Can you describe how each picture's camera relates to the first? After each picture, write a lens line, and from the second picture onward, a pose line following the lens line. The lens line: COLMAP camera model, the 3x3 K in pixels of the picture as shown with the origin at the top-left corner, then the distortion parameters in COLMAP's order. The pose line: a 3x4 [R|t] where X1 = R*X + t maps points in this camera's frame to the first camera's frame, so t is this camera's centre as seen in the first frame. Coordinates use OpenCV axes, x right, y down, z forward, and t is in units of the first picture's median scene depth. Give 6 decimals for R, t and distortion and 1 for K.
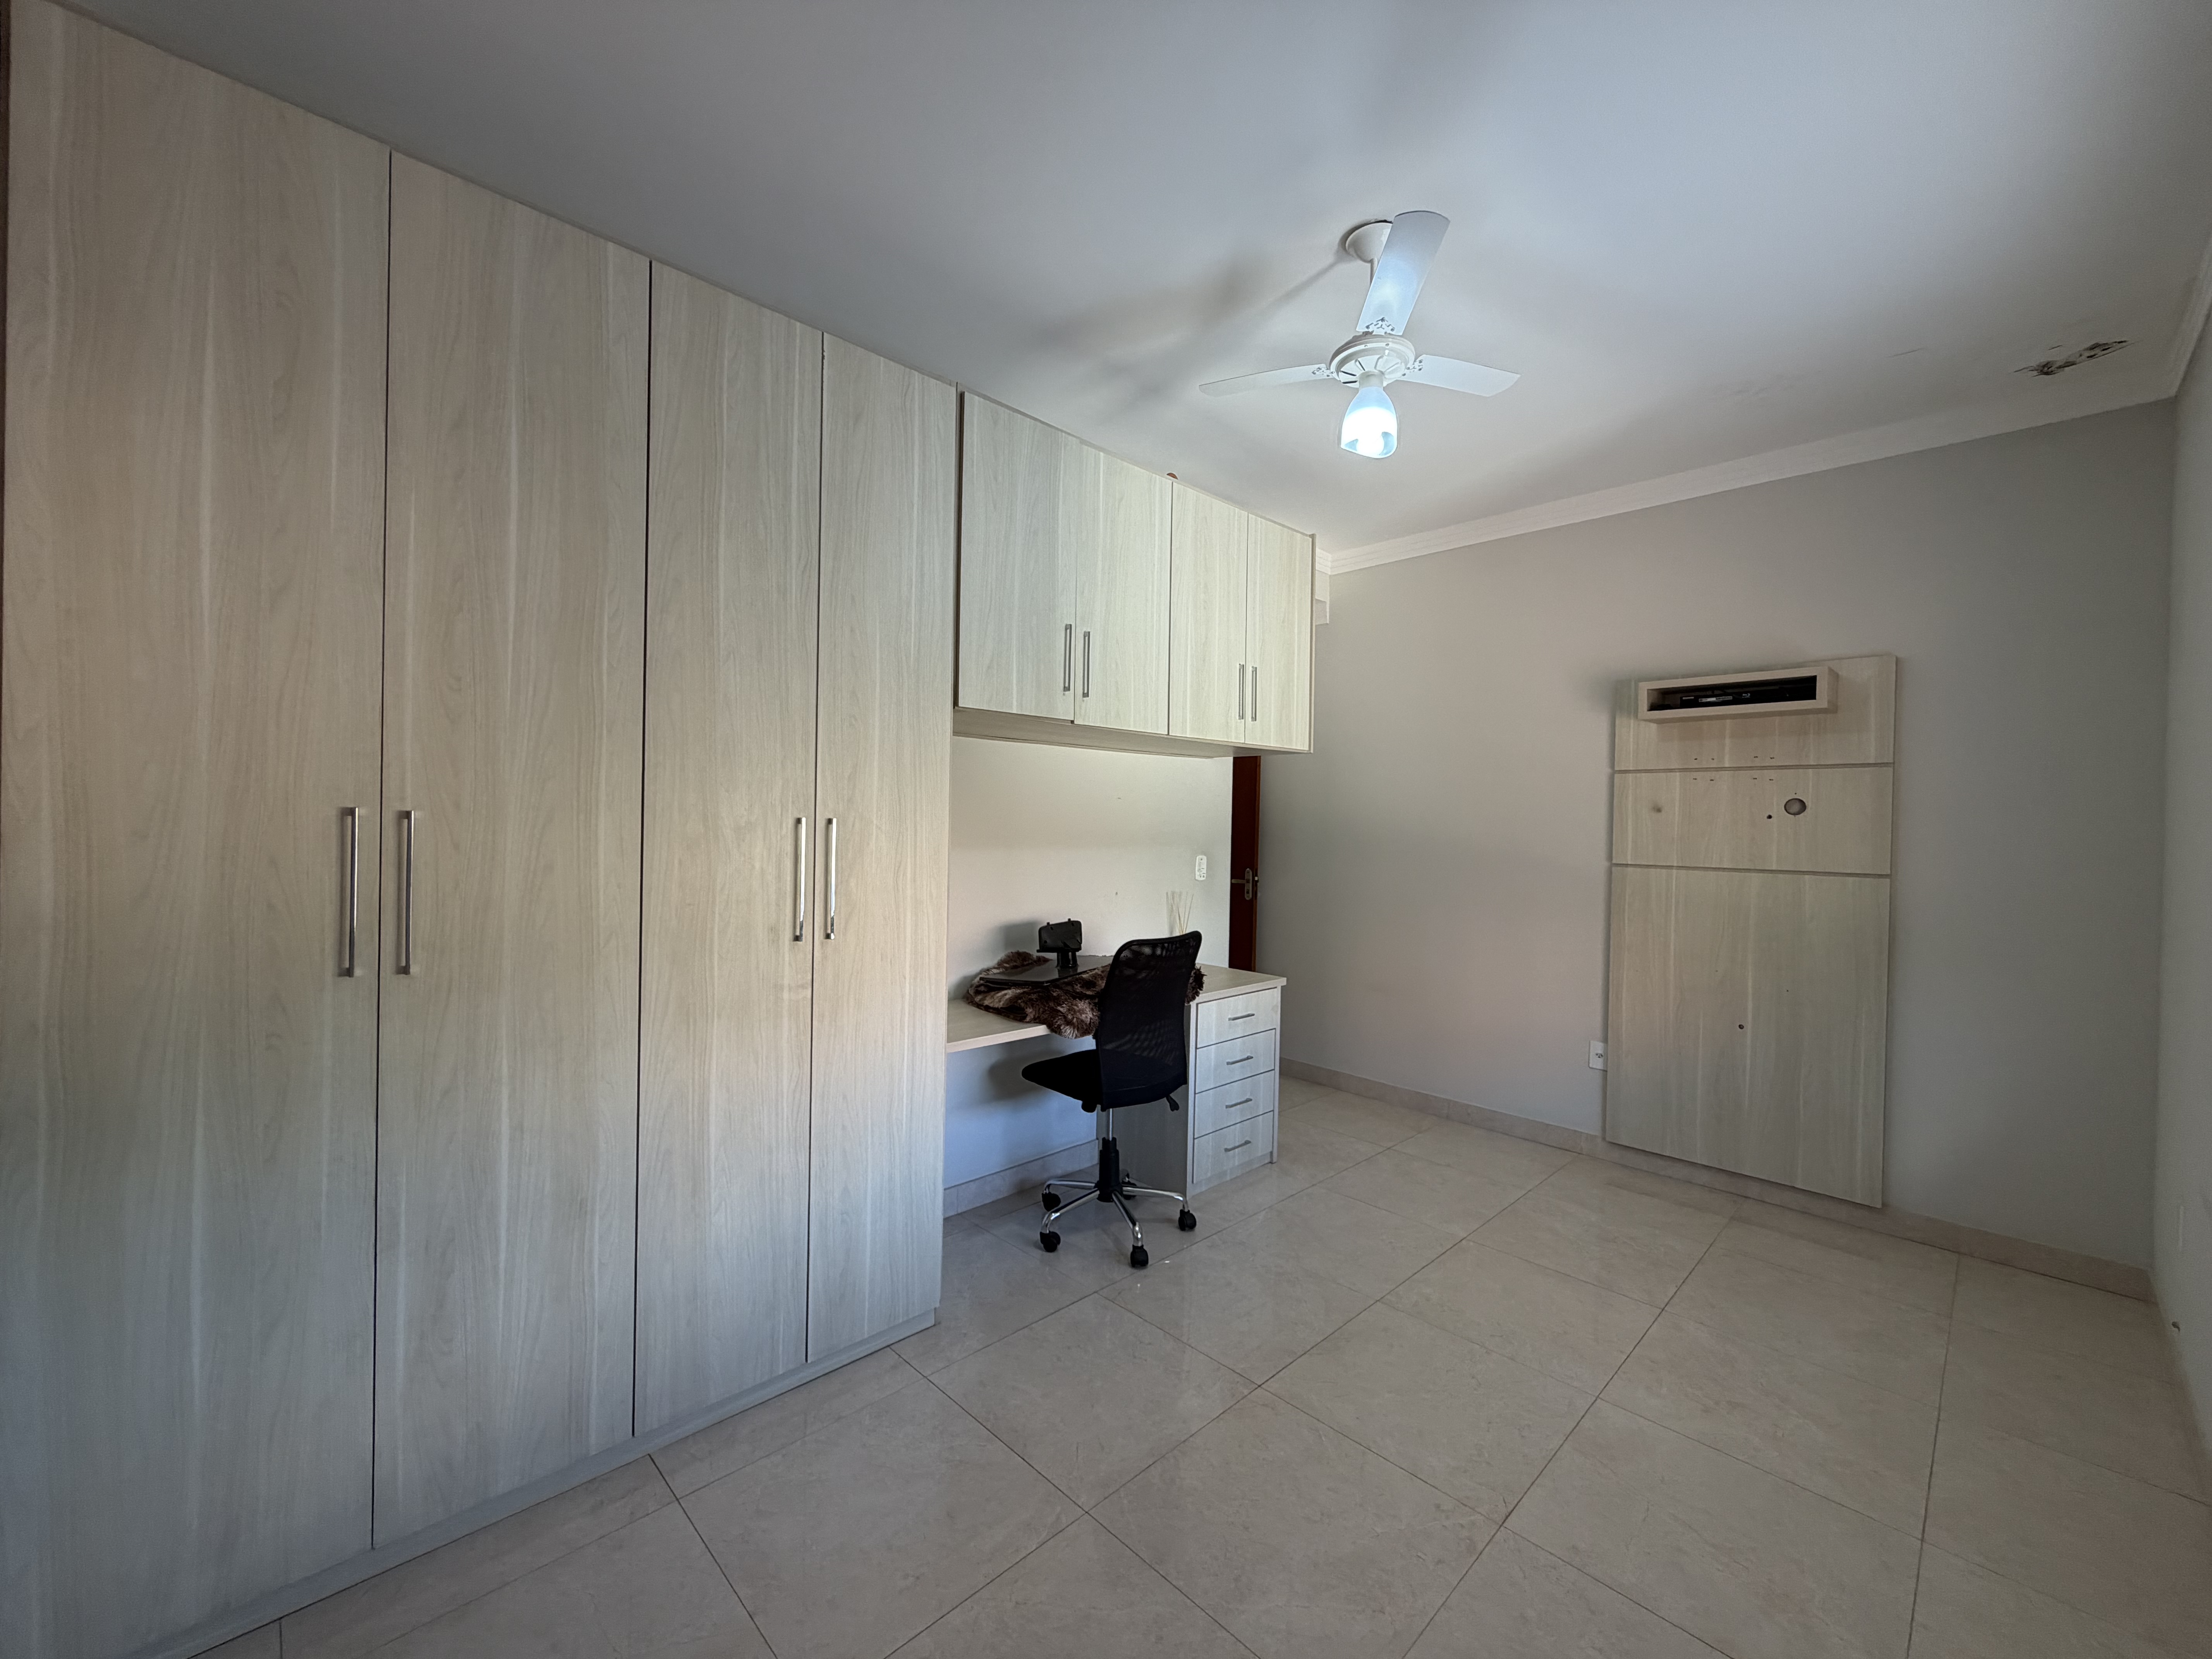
lens RADIAL K [[883.6, 0, 1100.2], [0, 883.6, 825.9], [0, 0, 1]] dist [-0.001370, -0.000351]
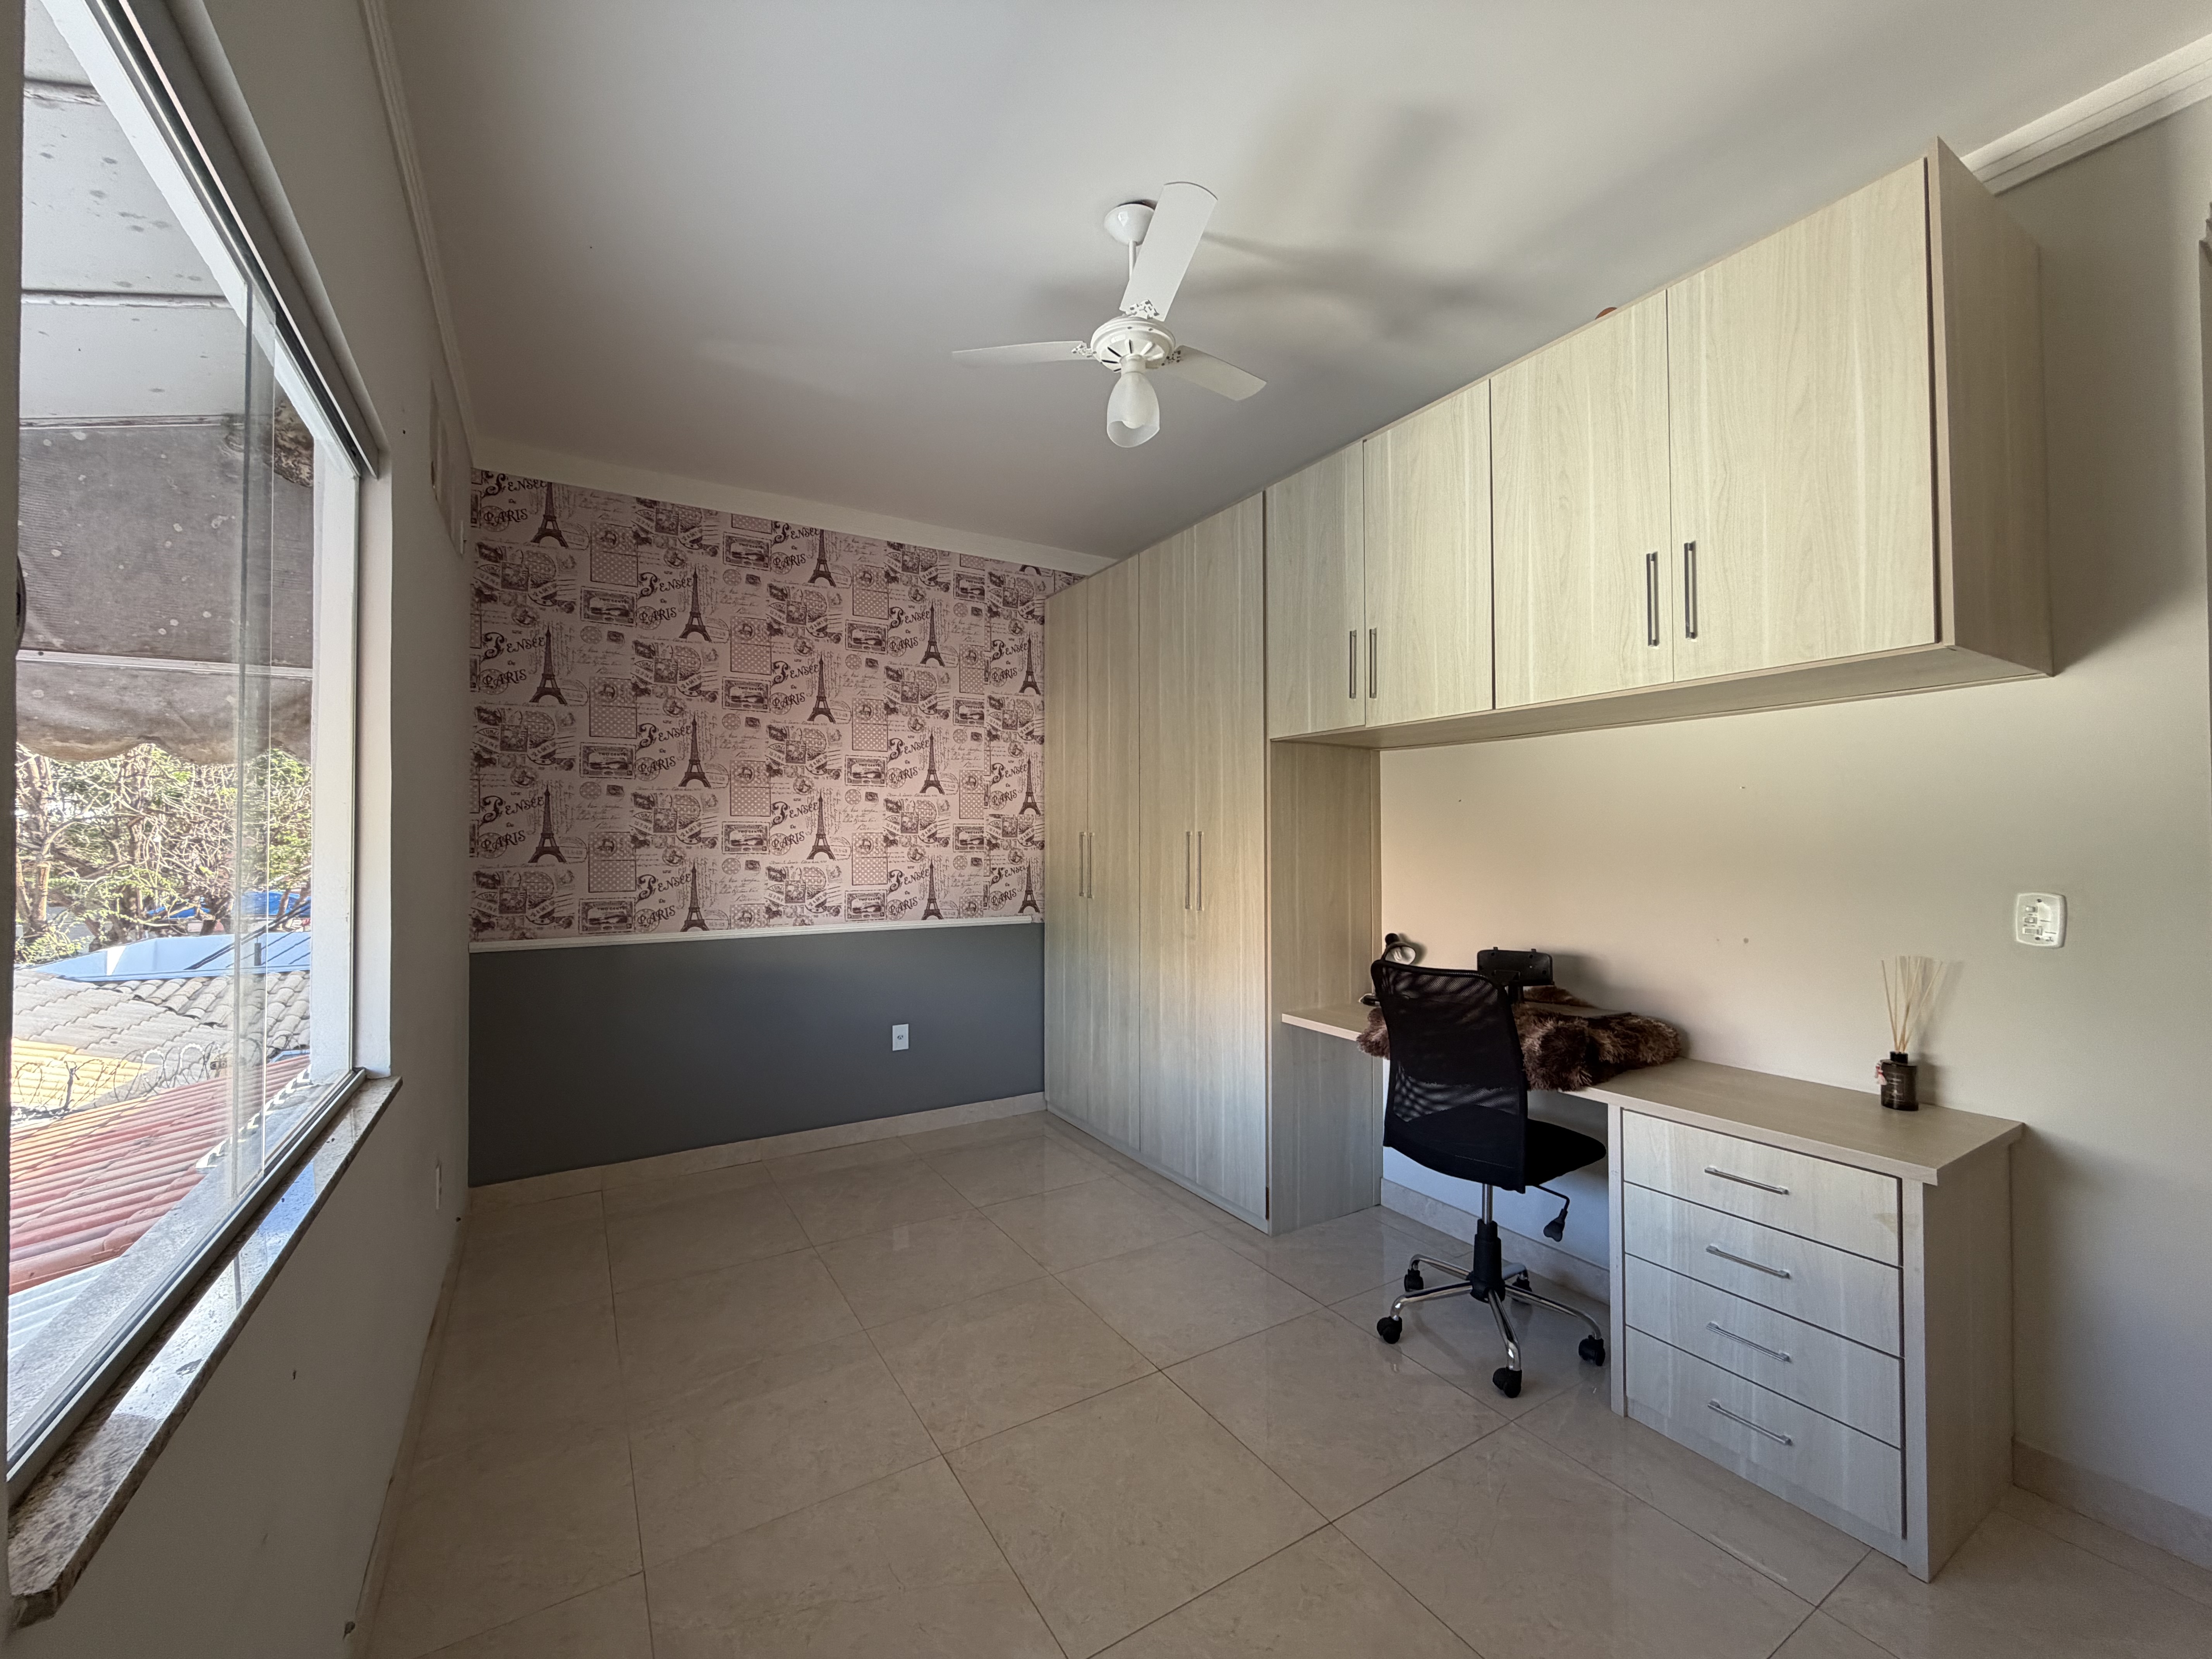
lens RADIAL K [[883.6, 0, 1100.2], [0, 883.6, 825.9], [0, 0, 1]] dist [-0.001370, -0.000351]
pose [[-0.219314, -0.036155, -0.974984, 1.160580], [-0.010866, 0.999342, -0.034614, 0.036012], [0.975594, 0.003003, -0.219563, 1.098557]]
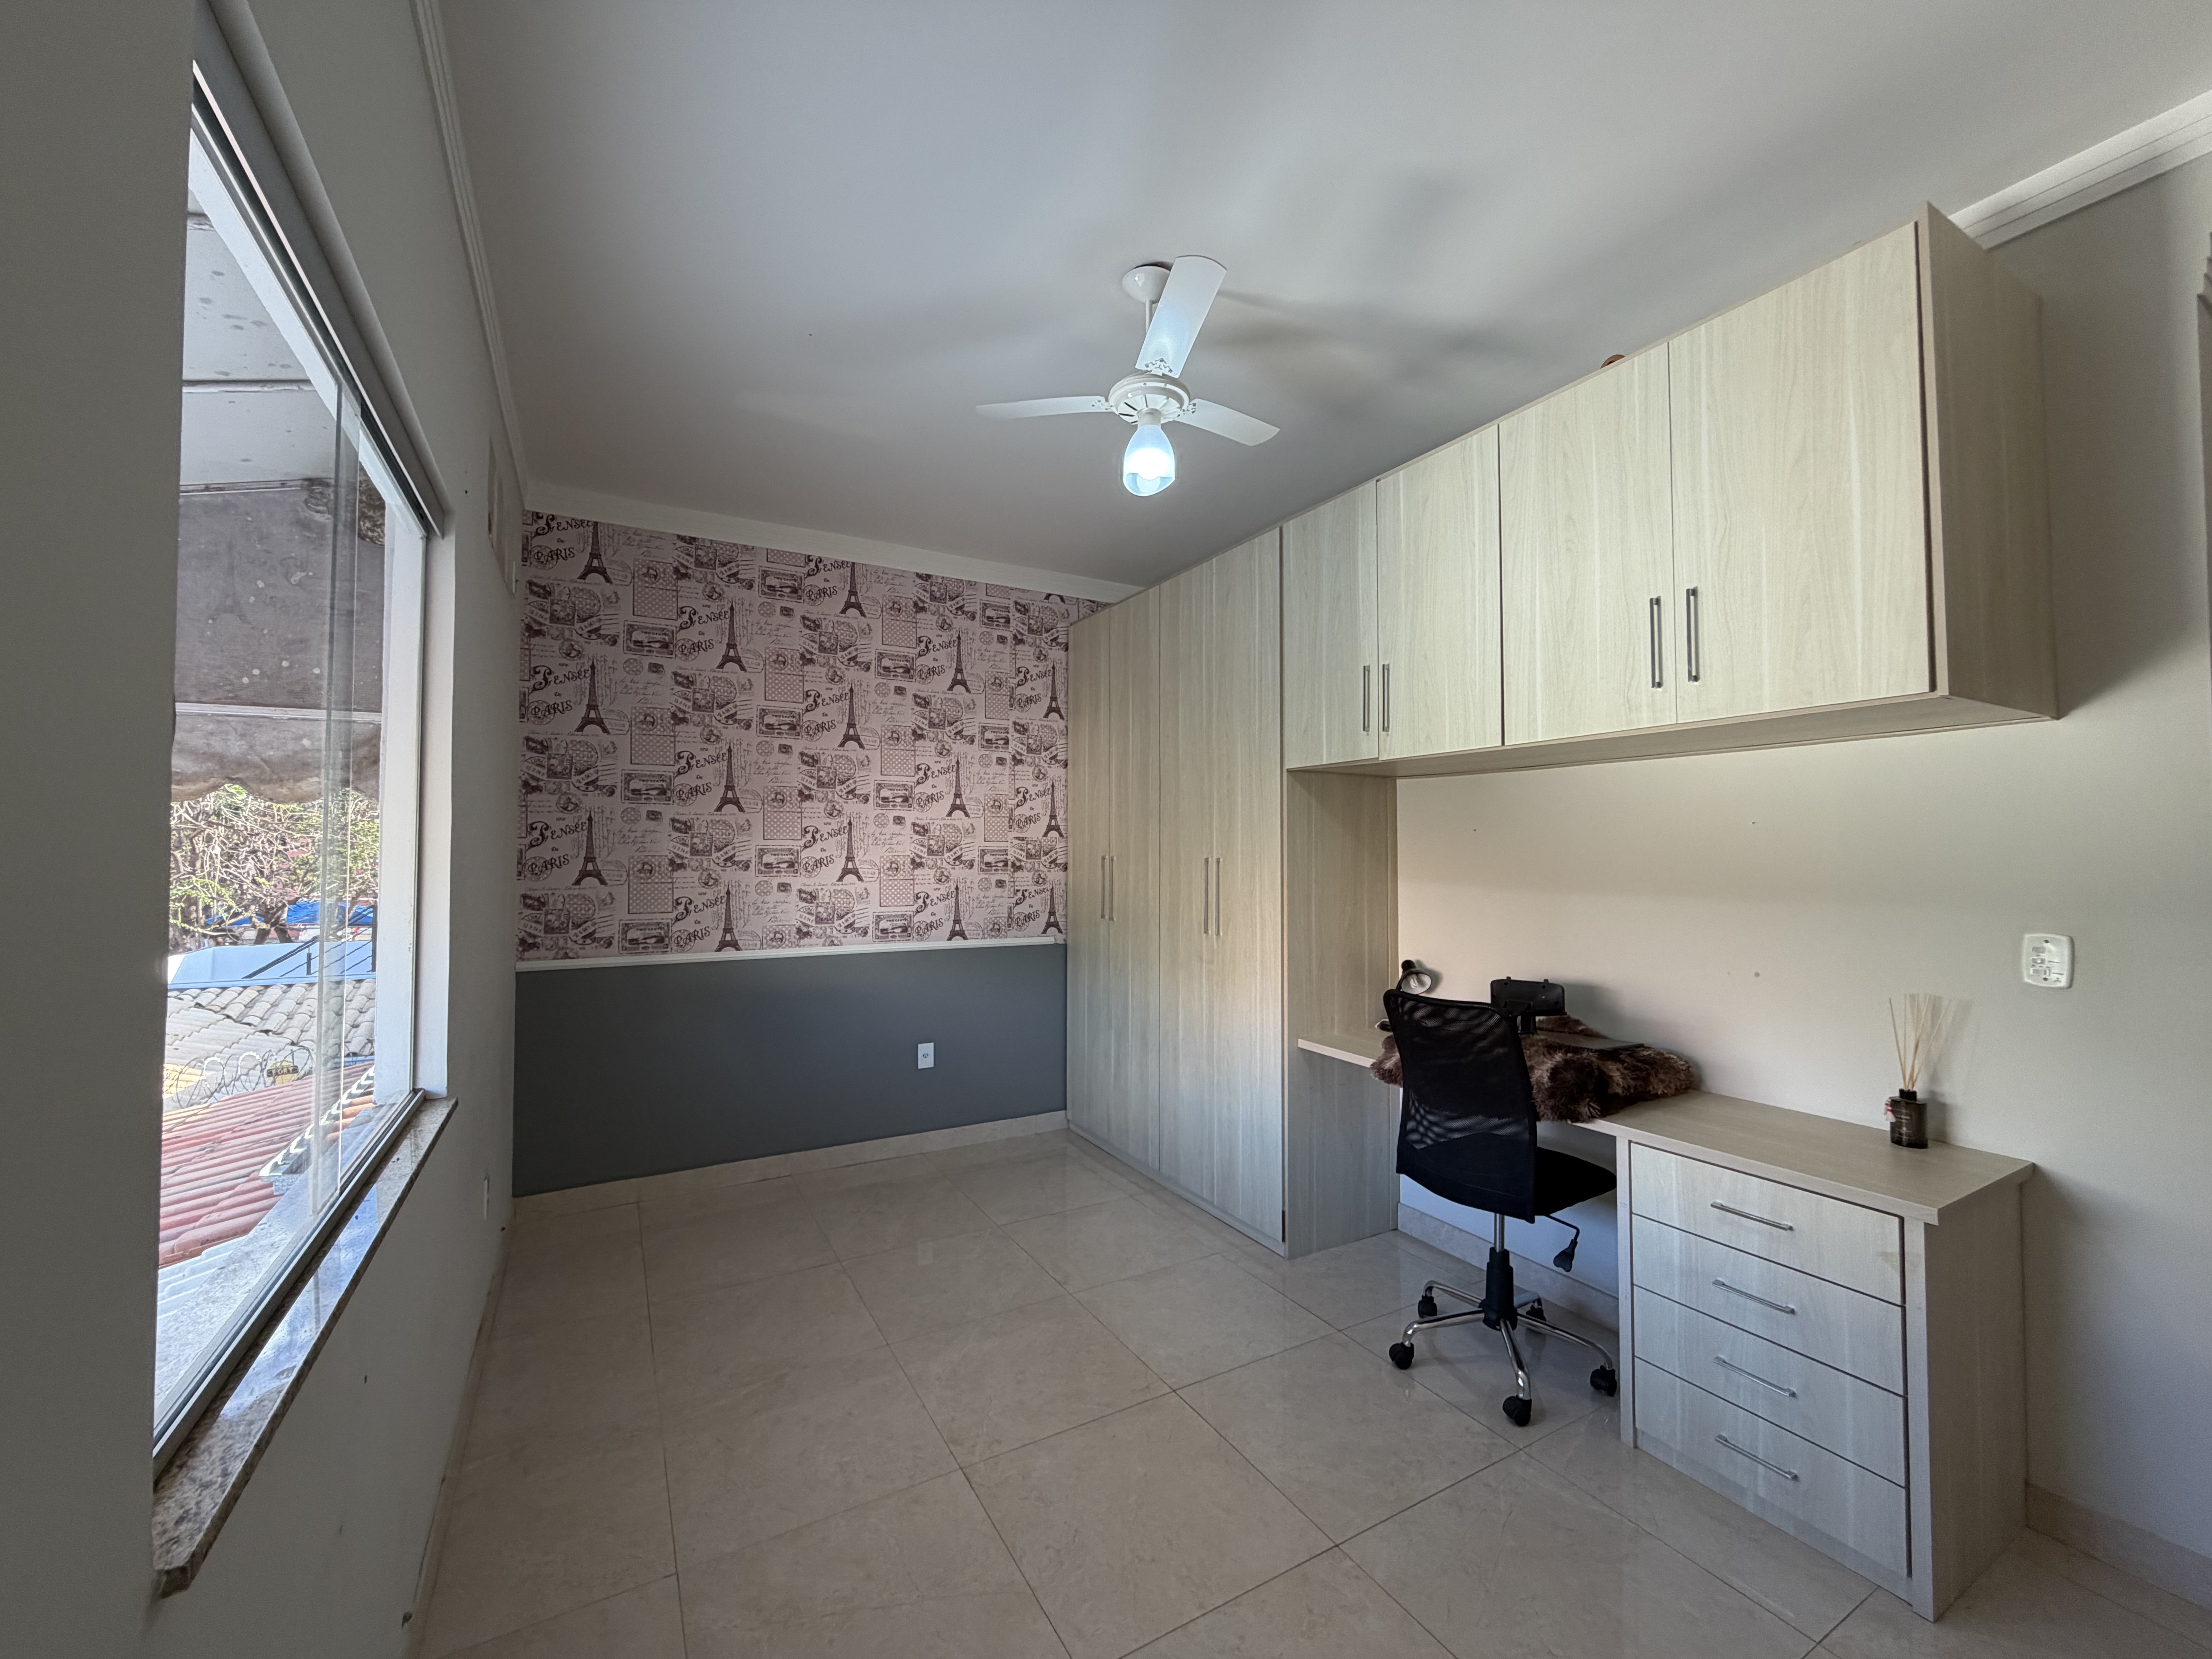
lens RADIAL K [[883.6, 0, 1100.2], [0, 883.6, 825.9], [0, 0, 1]] dist [-0.001370, -0.000351]
pose [[-0.249539, -0.049764, -0.967085, 1.191594], [-0.015237, 0.998757, -0.047462, 0.013074], [0.968245, 0.002892, -0.249987, 1.117659]]
